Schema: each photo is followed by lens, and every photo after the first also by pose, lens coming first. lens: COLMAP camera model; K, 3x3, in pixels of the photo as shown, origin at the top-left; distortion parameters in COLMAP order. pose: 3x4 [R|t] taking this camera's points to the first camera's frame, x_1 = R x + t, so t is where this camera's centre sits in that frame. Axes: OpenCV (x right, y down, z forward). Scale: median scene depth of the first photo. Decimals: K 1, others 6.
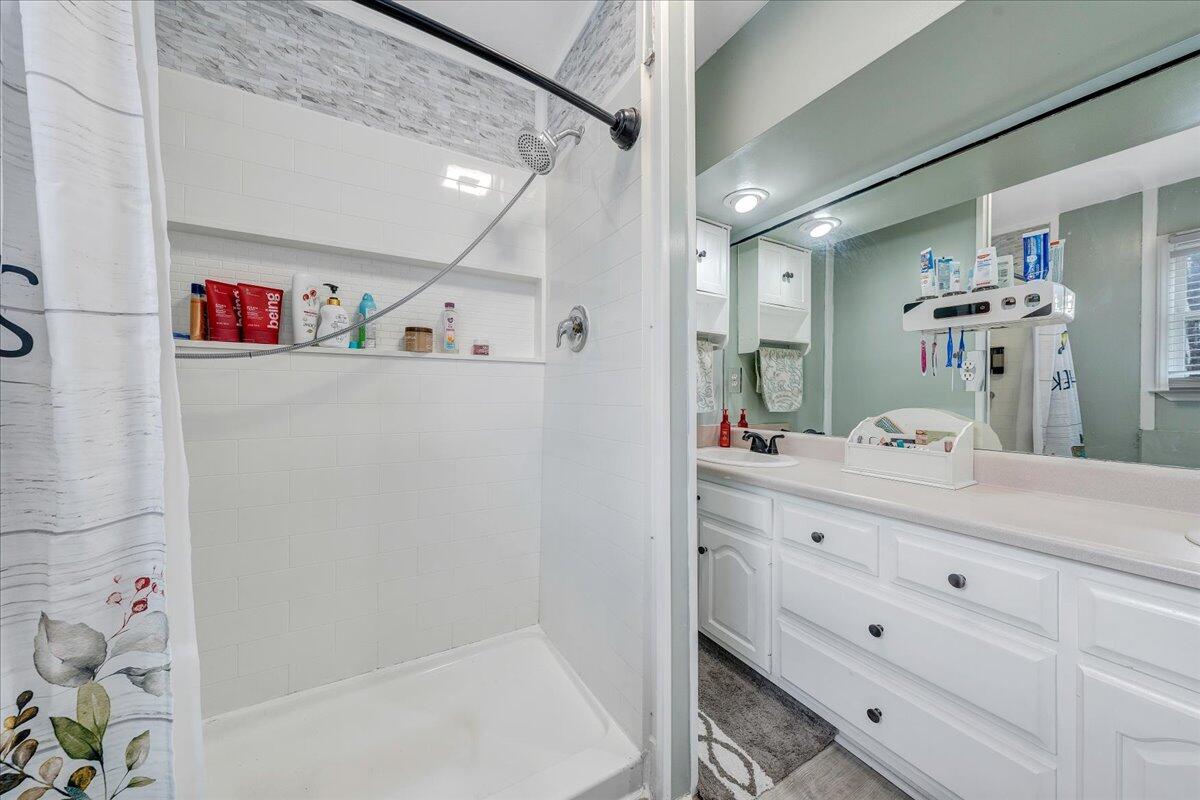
lens RADIAL K [[410.3, 0, 596.5], [0, 410.3, 403.3], [0, 0, 1]] dist [-0.000632, 0.000003]
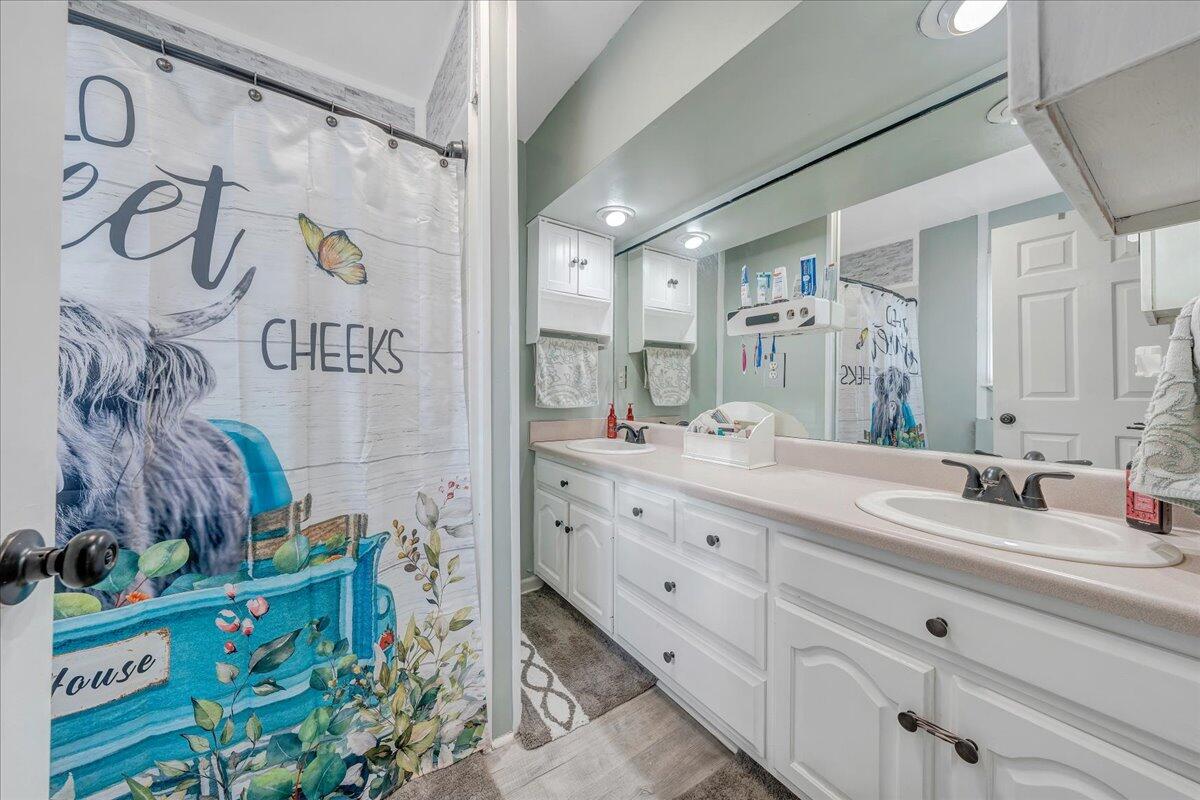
lens RADIAL K [[409.9, 0, 597.7], [0, 409.9, 401.2], [0, 0, 1]] dist [0.004016, -0.000105]
pose [[0.997036, -0.005009, 0.076774, 0.248187], [0.004545, 0.999970, 0.006222, 0.000834], [-0.076803, -0.005854, 0.997029, -0.117766]]
